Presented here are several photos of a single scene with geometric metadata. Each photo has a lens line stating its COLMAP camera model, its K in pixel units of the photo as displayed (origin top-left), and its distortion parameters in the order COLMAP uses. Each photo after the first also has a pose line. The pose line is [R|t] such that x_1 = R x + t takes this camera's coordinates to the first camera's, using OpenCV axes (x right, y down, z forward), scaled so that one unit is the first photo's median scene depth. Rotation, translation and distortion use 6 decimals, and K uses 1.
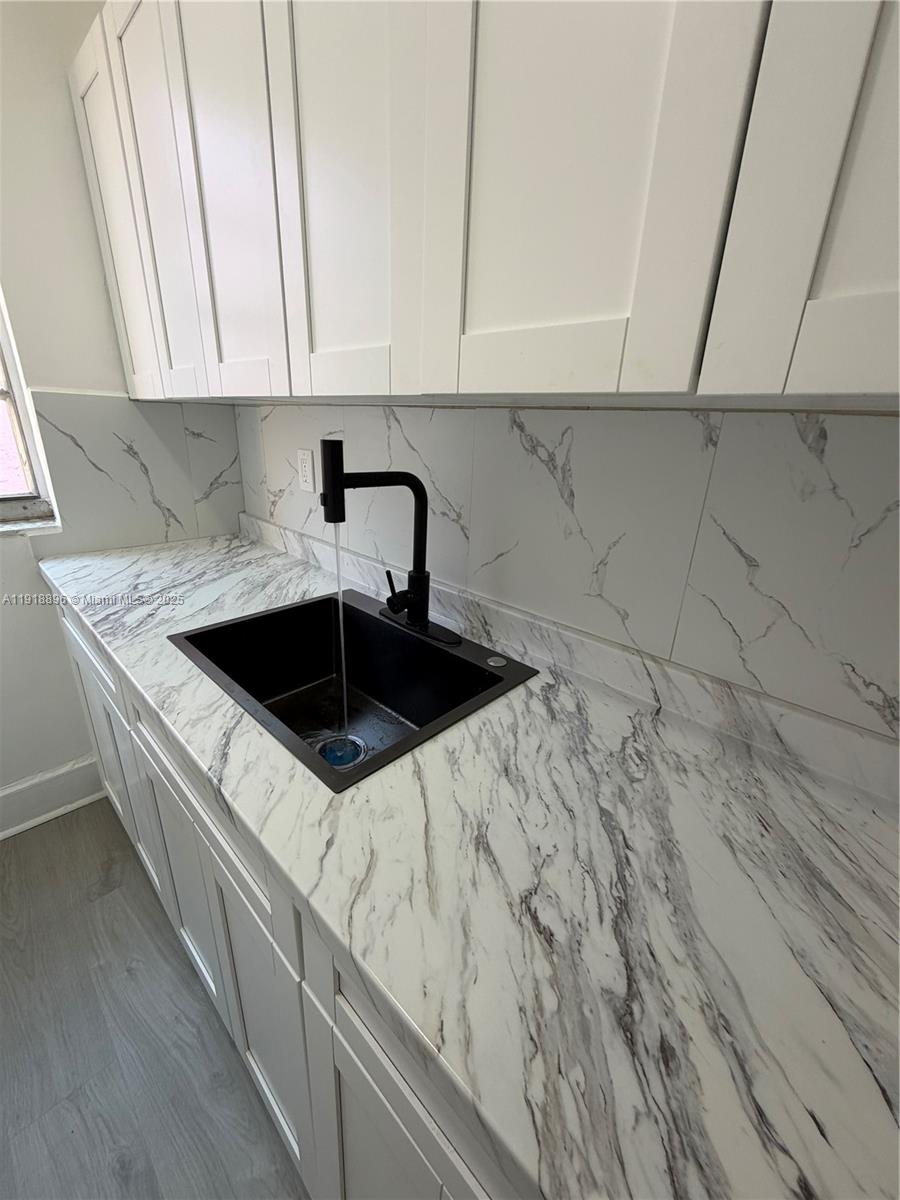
lens RADIAL K [[480.3, 0, 450.0], [0, 480.3, 597.9], [0, 0, 1]] dist [0.000057, 0.000200]
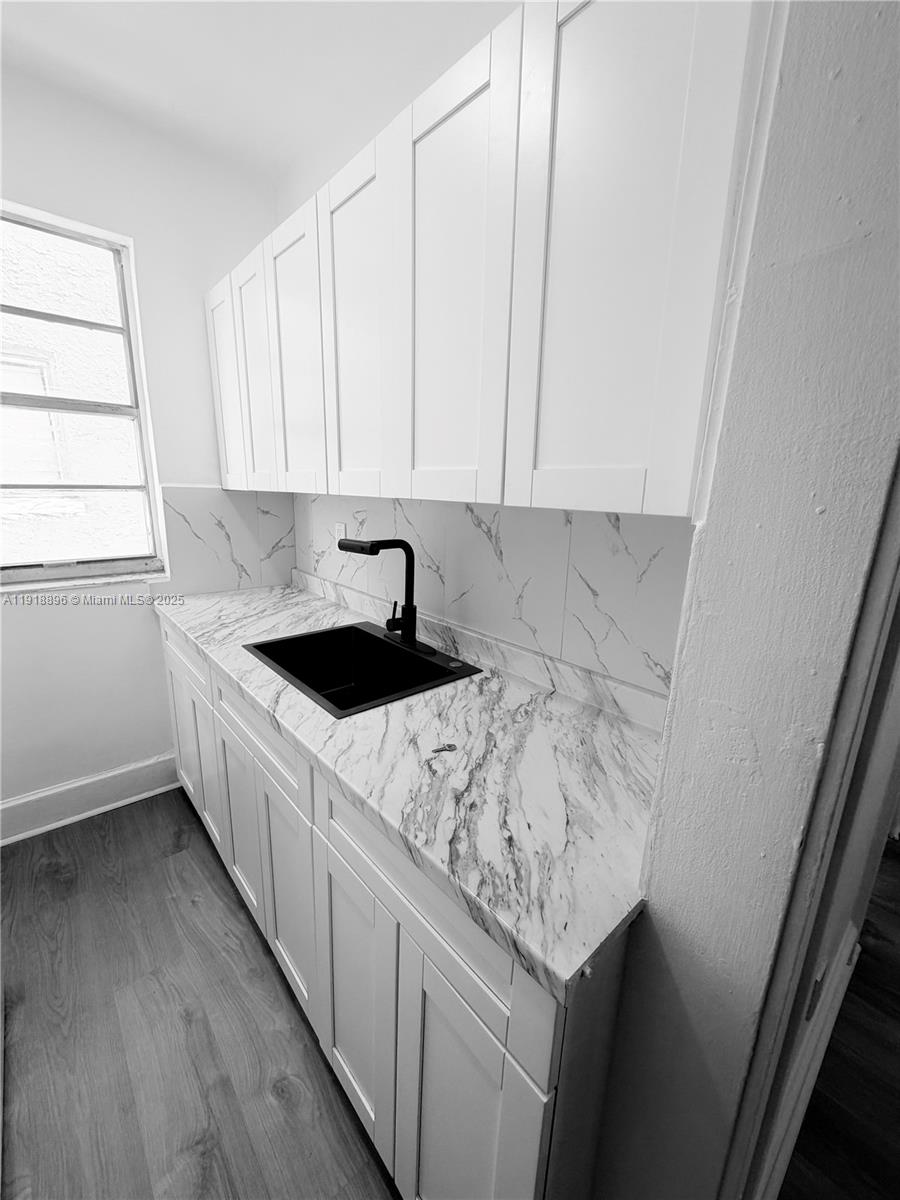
lens RADIAL K [[480.3, 0, 451.2], [0, 480.3, 597.5], [0, 0, 1]] dist [0.000057, 0.000200]
pose [[0.996374, 0.005803, -0.084882, 0.186919], [-0.016562, 0.991814, -0.126610, 0.104597], [0.083452, 0.127557, 0.988314, -0.438408]]
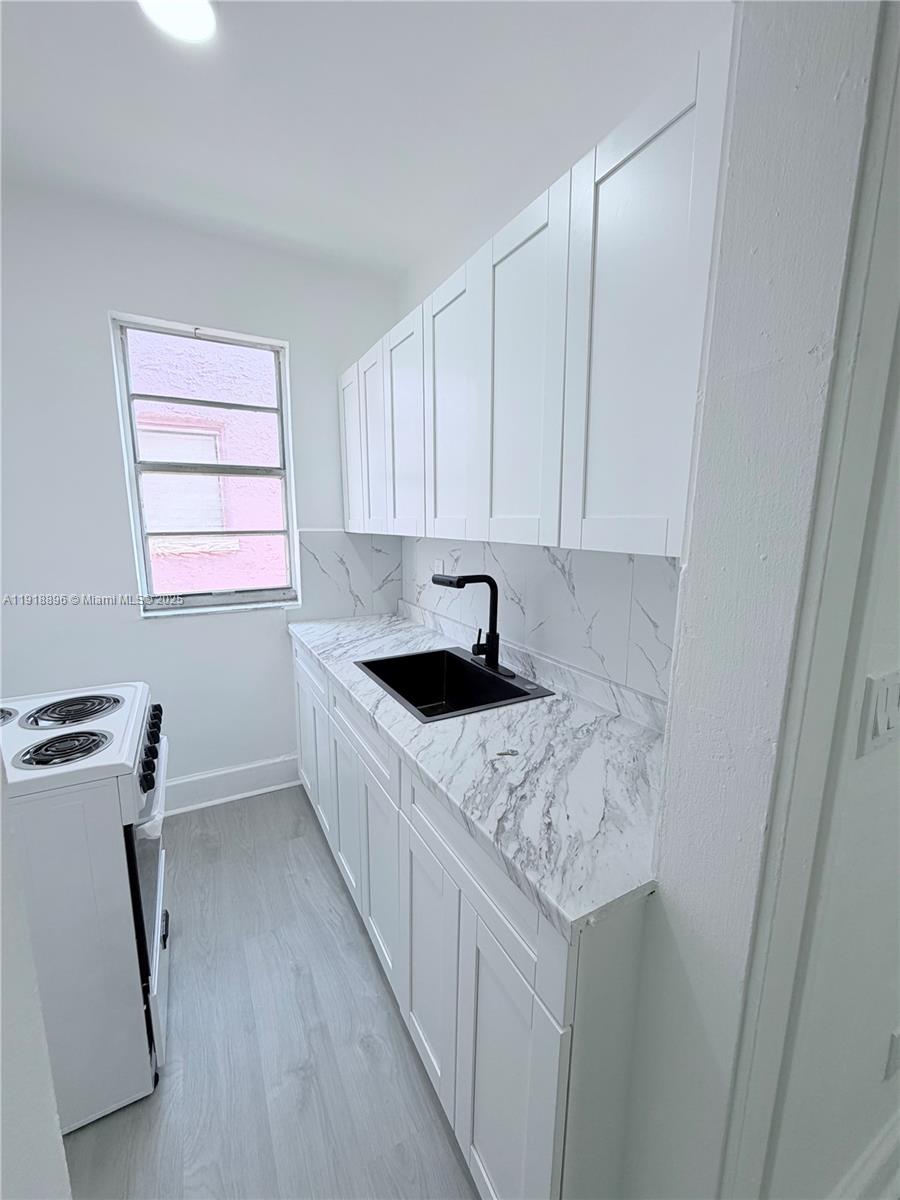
lens RADIAL K [[480.3, 0, 452.1], [0, 480.3, 597.6], [0, 0, 1]] dist [0.000057, 0.000200]
pose [[0.953062, 0.014002, -0.302452, 0.299075], [-0.073012, 0.980080, -0.184698, 0.141101], [0.293841, 0.198111, 0.935099, -0.608304]]
